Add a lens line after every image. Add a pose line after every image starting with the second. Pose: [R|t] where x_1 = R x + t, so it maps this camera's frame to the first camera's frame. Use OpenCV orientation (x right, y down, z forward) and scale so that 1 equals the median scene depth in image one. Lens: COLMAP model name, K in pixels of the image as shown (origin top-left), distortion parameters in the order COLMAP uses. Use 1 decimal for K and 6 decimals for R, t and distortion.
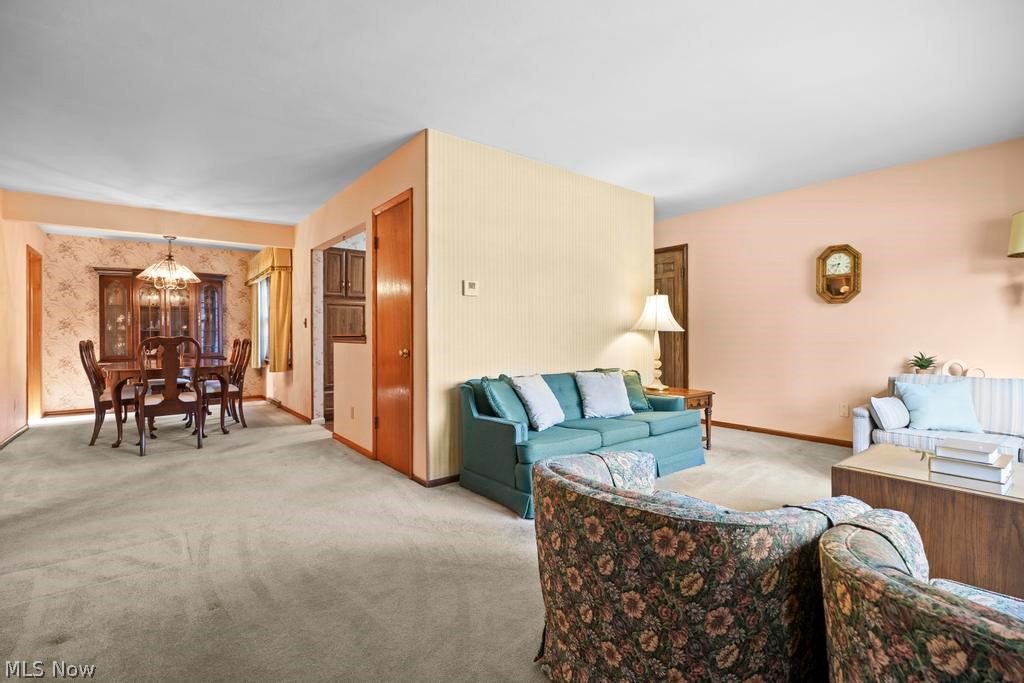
lens RADIAL K [[458.8, 0, 513.9], [0, 458.8, 333.1], [0, 0, 1]] dist [-0.000342, -0.000375]
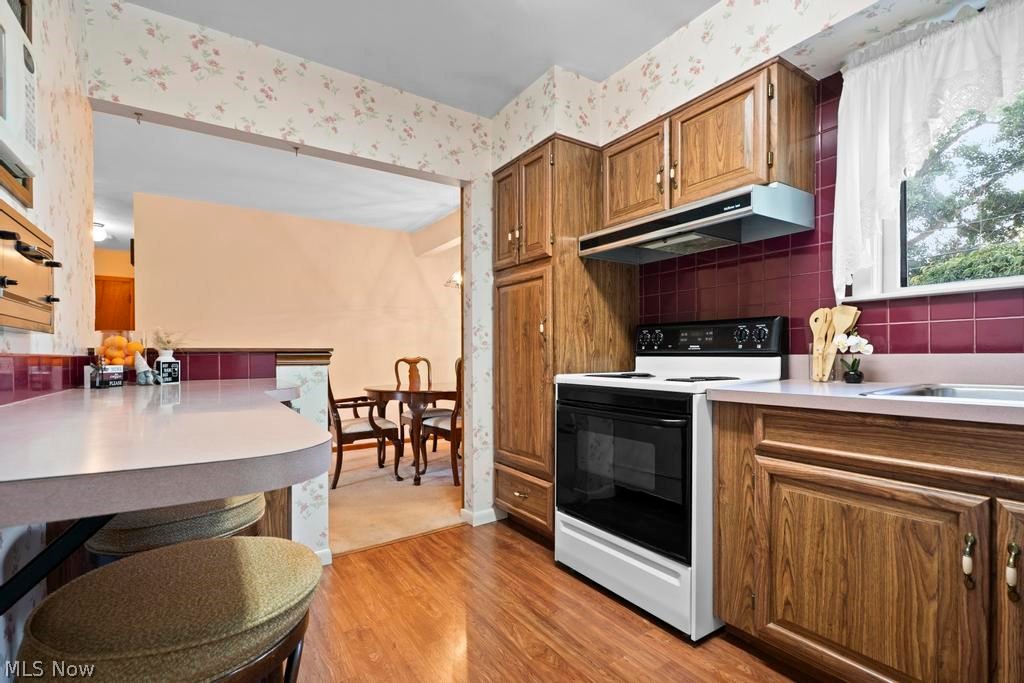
lens RADIAL K [[468.7, 0, 512.3], [0, 468.7, 347.2], [0, 0, 1]] dist [-0.000343, -0.000014]
pose [[-0.092115, -0.012770, -0.995666, 0.084362], [0.005543, 0.999896, -0.013337, 0.008035], [0.995733, -0.006748, -0.092035, 0.989929]]
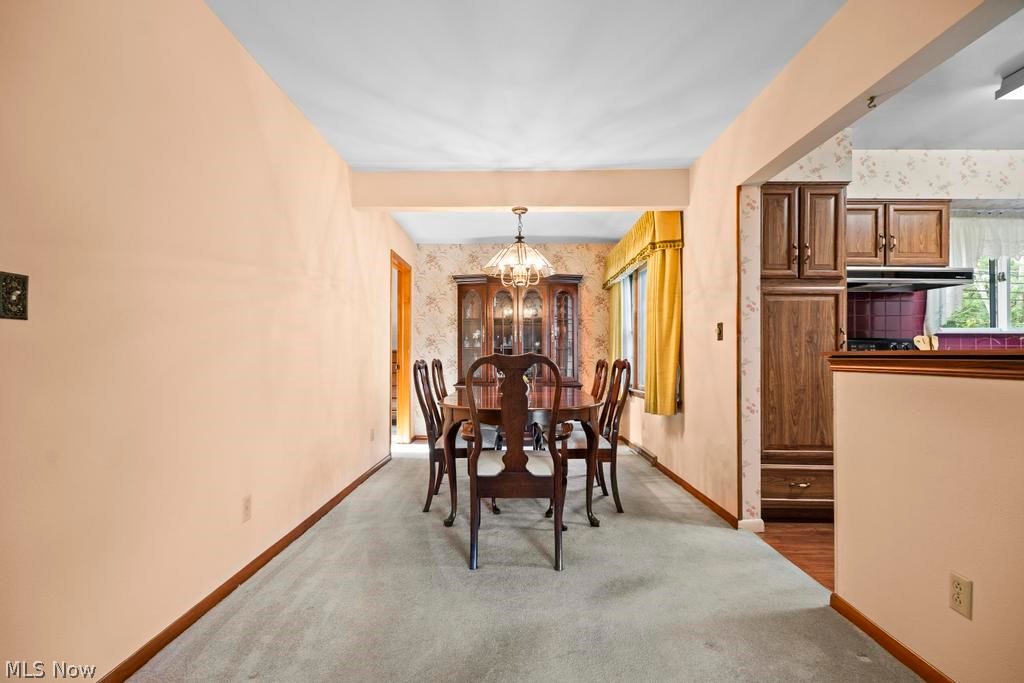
lens RADIAL K [[464.7, 0, 512.0], [0, 464.7, 341.5], [0, 0, 1]] dist [0.001839, 0.000092]
pose [[0.778543, -0.012254, -0.627472, -0.280191], [-0.006272, 0.999608, -0.027303, 0.005862], [0.627560, 0.025192, 0.778160, 0.393185]]
